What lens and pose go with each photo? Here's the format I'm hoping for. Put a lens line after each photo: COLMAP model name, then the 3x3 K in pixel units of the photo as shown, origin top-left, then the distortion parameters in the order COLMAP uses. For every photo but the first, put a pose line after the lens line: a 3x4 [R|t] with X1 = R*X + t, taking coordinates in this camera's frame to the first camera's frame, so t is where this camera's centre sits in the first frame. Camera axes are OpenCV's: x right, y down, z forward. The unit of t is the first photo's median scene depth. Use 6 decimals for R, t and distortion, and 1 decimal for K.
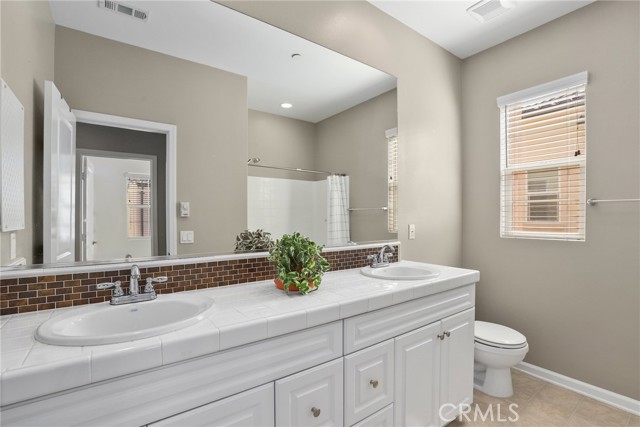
lens RADIAL K [[298.1, 0, 320.0], [0, 298.1, 213.5], [0, 0, 1]] dist [-0.003024, -0.000521]
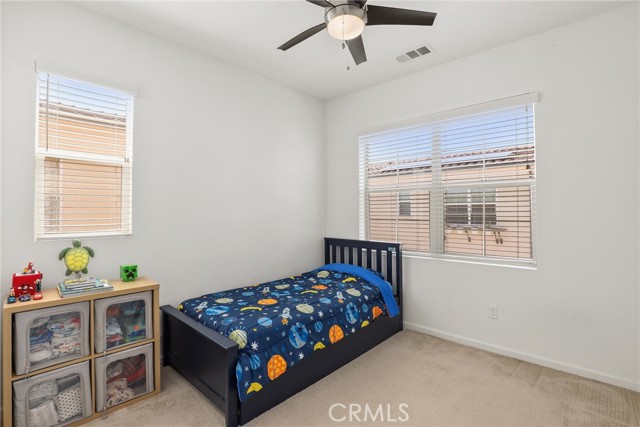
lens RADIAL K [[298.1, 0, 320.0], [0, 298.1, 213.5], [0, 0, 1]] dist [-0.003024, -0.000521]
pose [[-0.188932, 0.004394, 0.981980, -2.557384], [-0.006865, 0.999960, -0.005795, 0.089742], [-0.981966, -0.007836, -0.188894, 3.814957]]
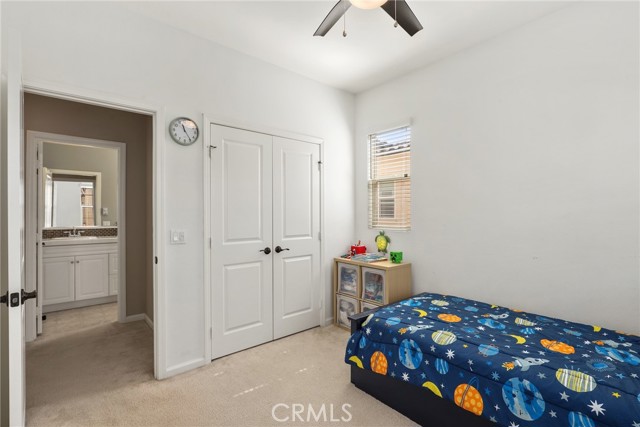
lens RADIAL K [[298.1, 0, 320.0], [0, 298.1, 213.5], [0, 0, 1]] dist [-0.003024, -0.000521]
pose [[0.996733, -0.000701, 0.080760, 0.315430], [-0.000019, 0.999960, 0.008922, -0.005845], [-0.080763, -0.008895, 0.996694, -0.436321]]
